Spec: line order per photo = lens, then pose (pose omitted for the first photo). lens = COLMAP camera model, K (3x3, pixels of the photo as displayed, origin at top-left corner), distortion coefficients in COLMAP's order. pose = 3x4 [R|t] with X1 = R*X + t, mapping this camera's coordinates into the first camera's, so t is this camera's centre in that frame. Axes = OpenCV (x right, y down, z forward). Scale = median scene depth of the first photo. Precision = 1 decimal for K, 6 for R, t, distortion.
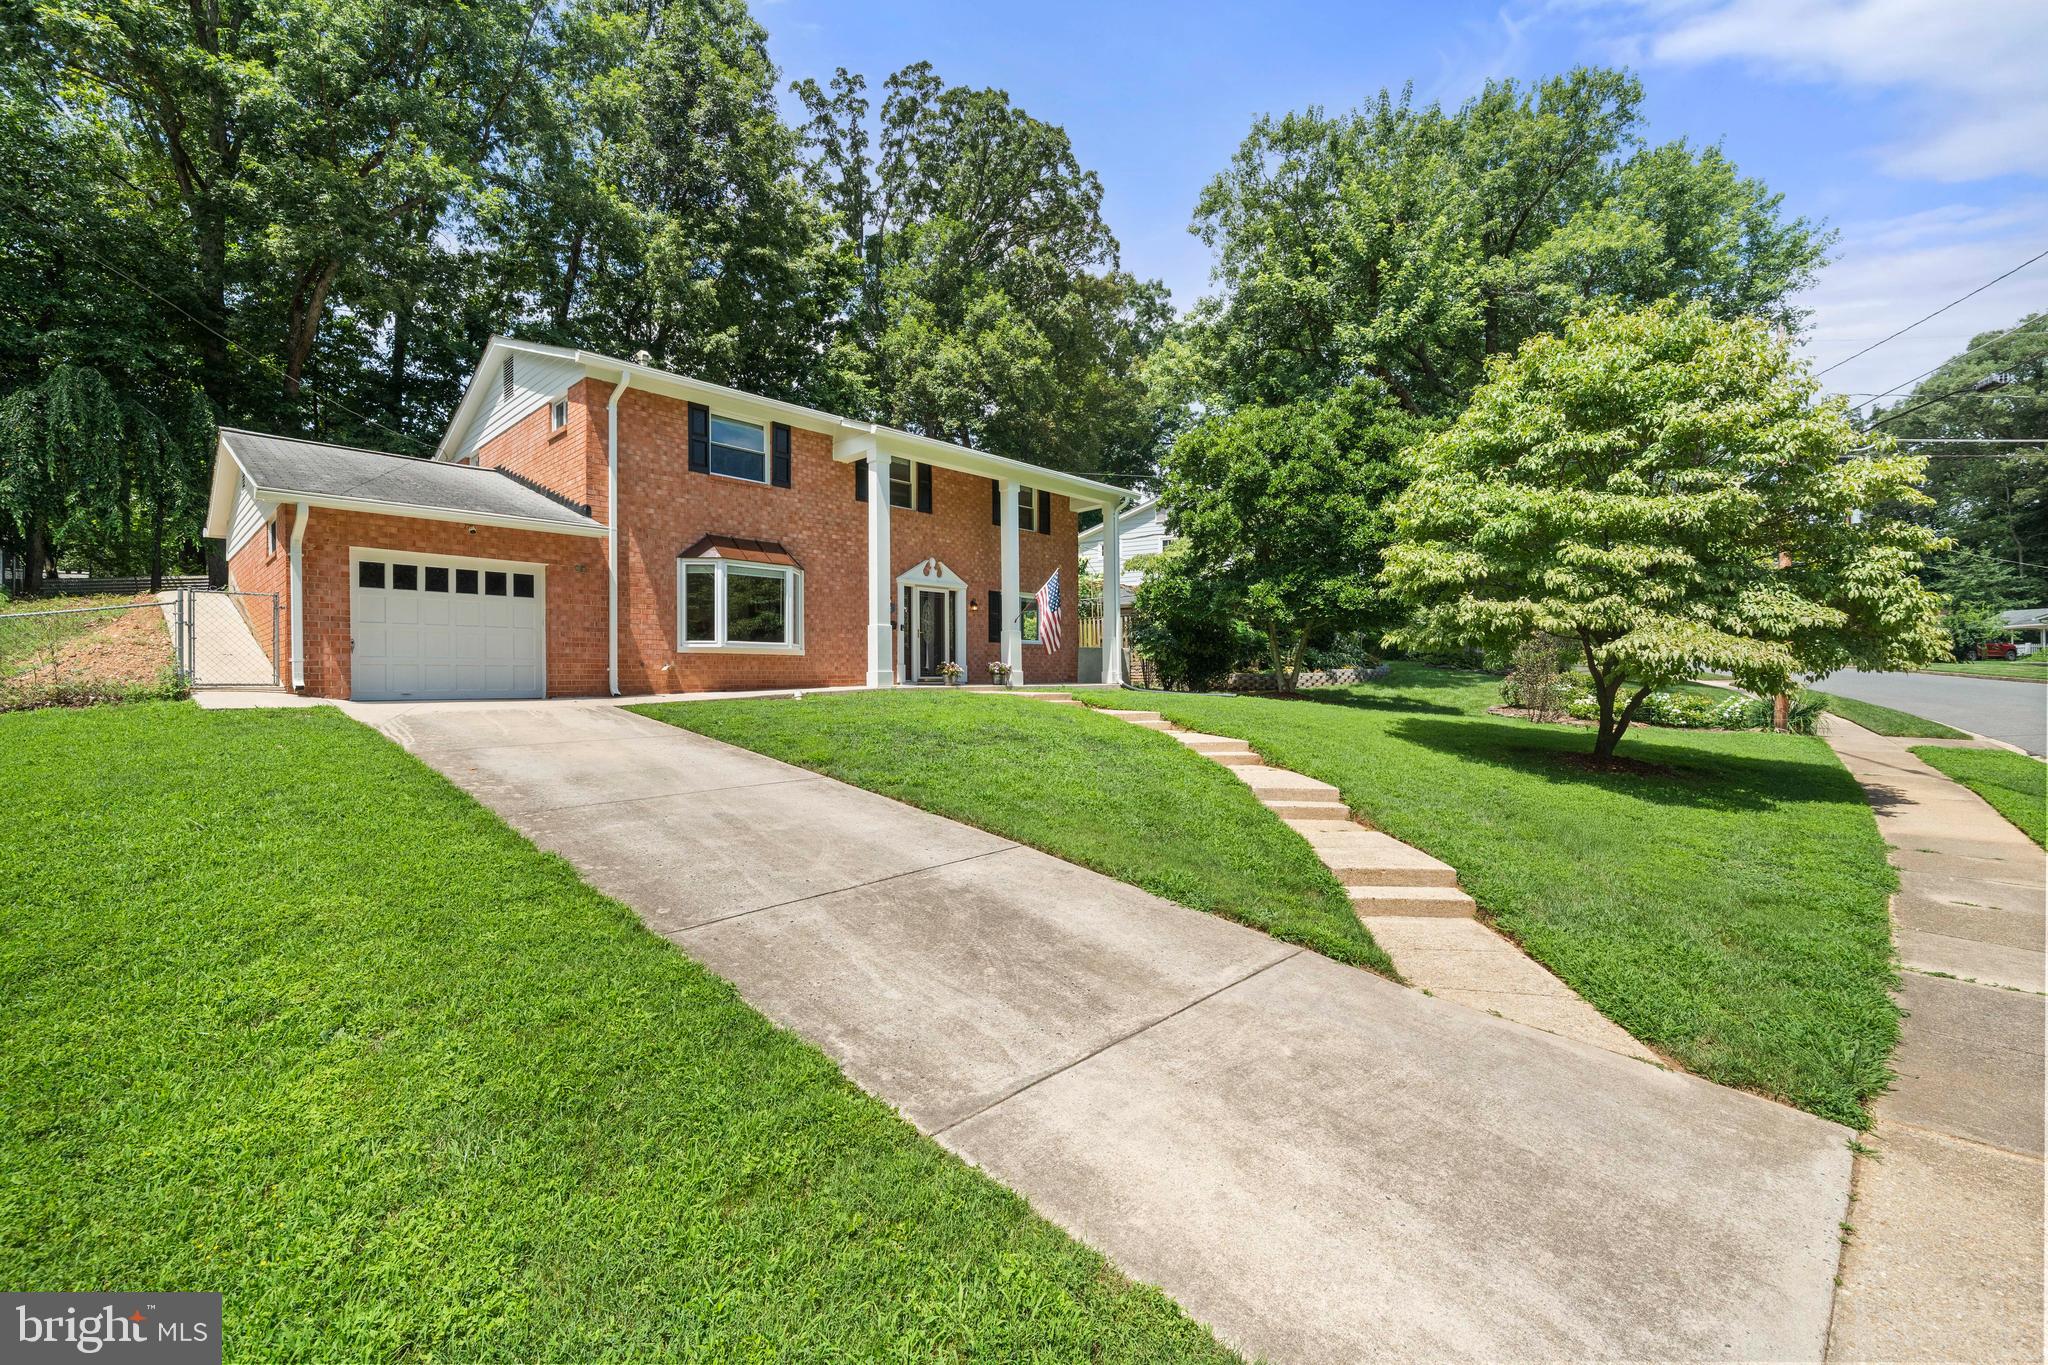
lens RADIAL K [[885.9, 0, 1036.5], [0, 885.9, 680.6], [0, 0, 1]] dist [0.003965, 0.000620]
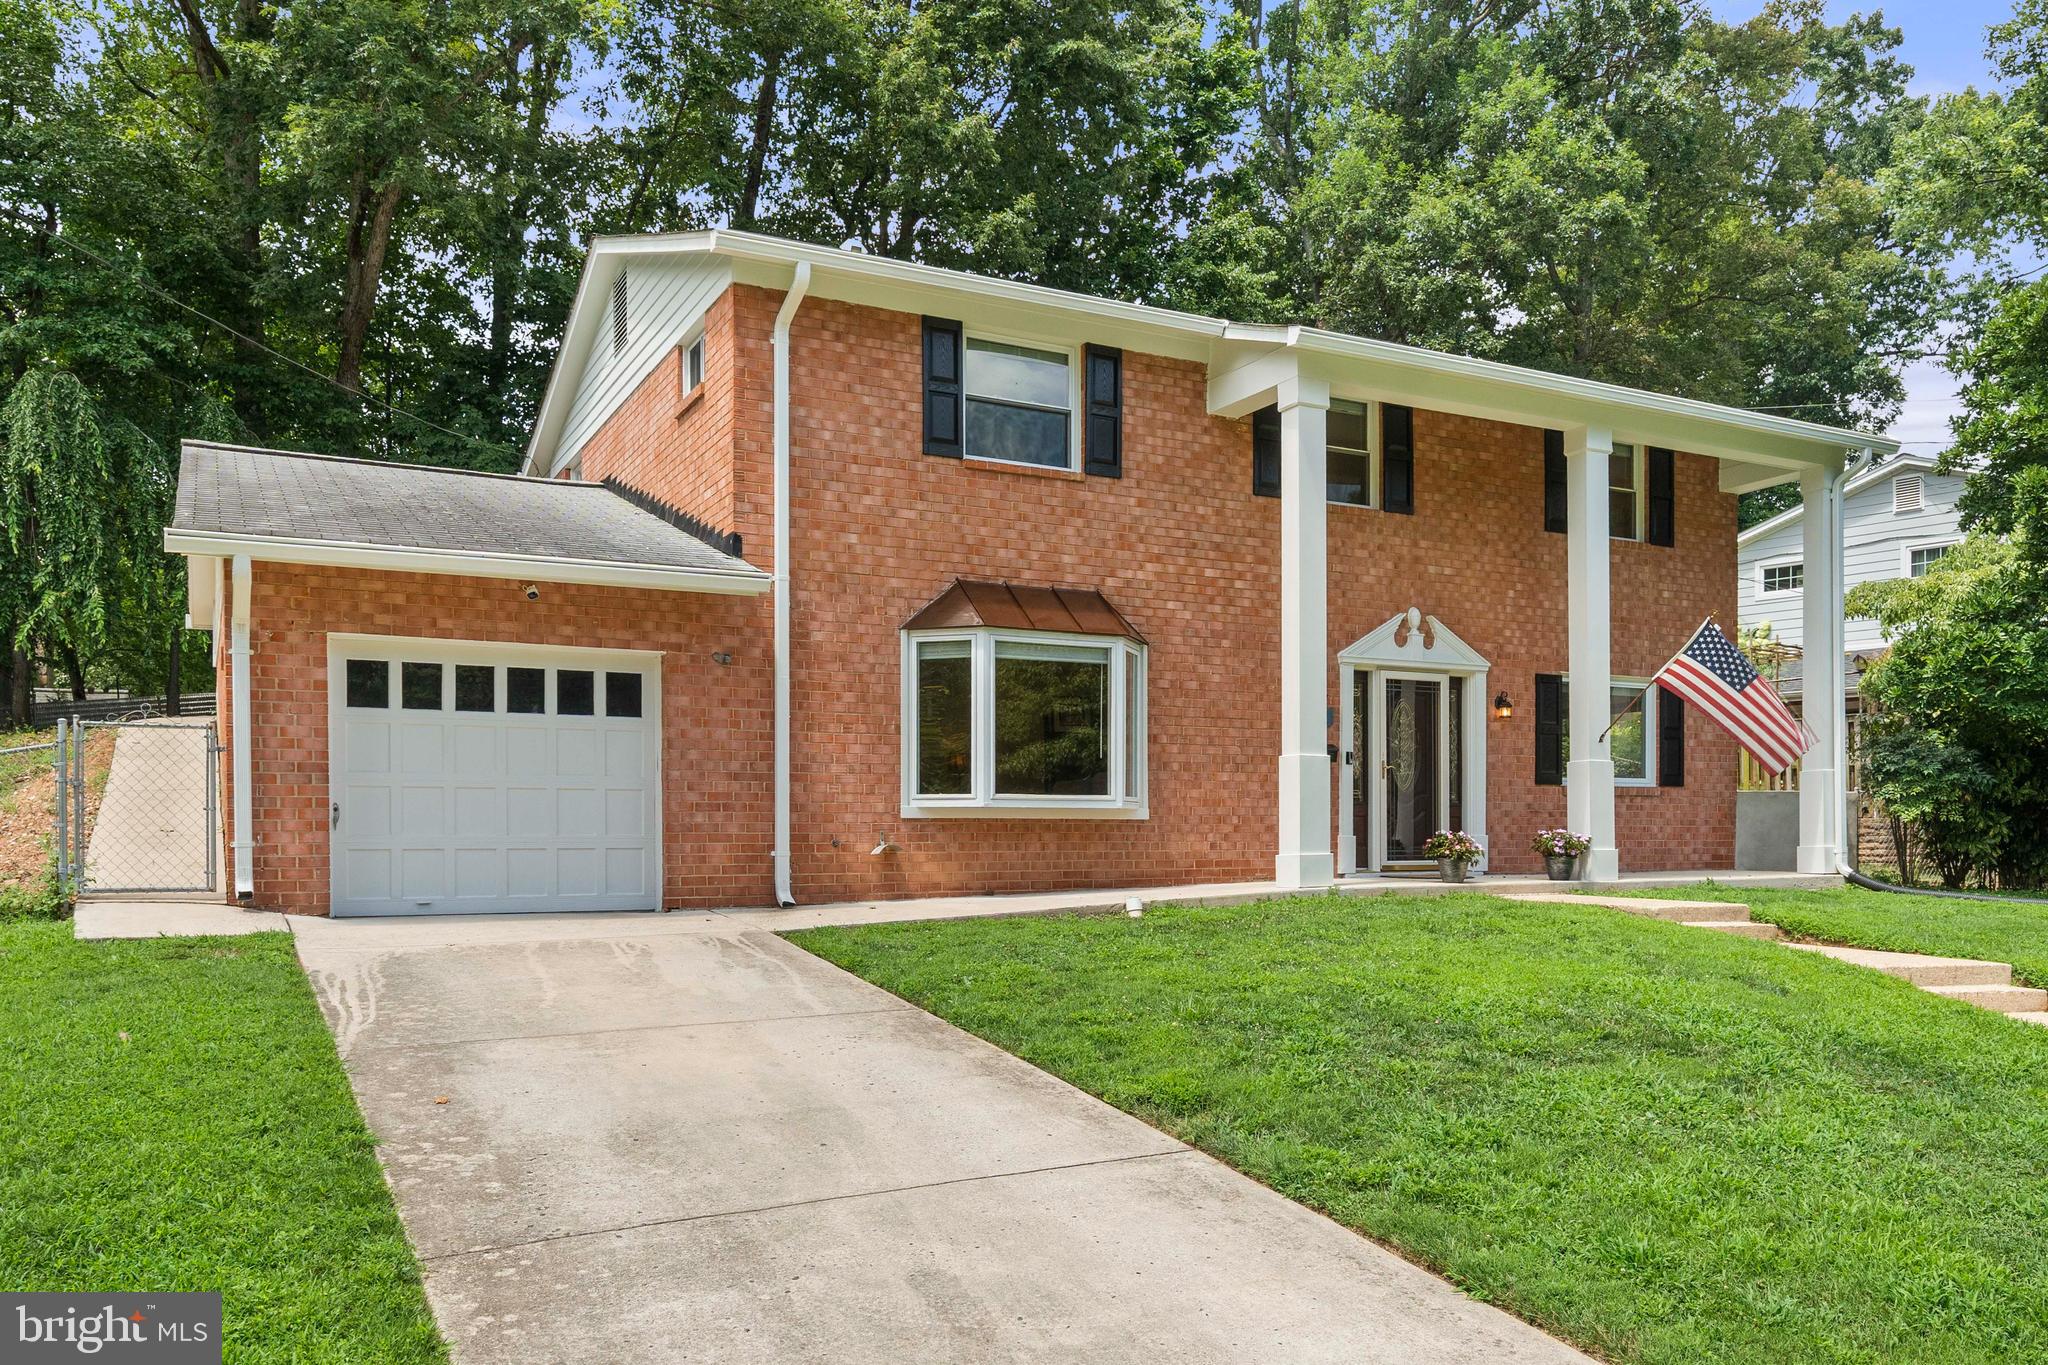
lens RADIAL K [[1464.8, 0, 1013.6], [0, 1464.8, 816.8], [0, 0, 1]] dist [0.008788, -0.003872]
pose [[0.938339, 0.001071, -0.345714, -0.053393], [-0.003059, 0.999982, -0.005204, -0.025554], [0.345702, 0.005941, 0.938326, 0.220868]]
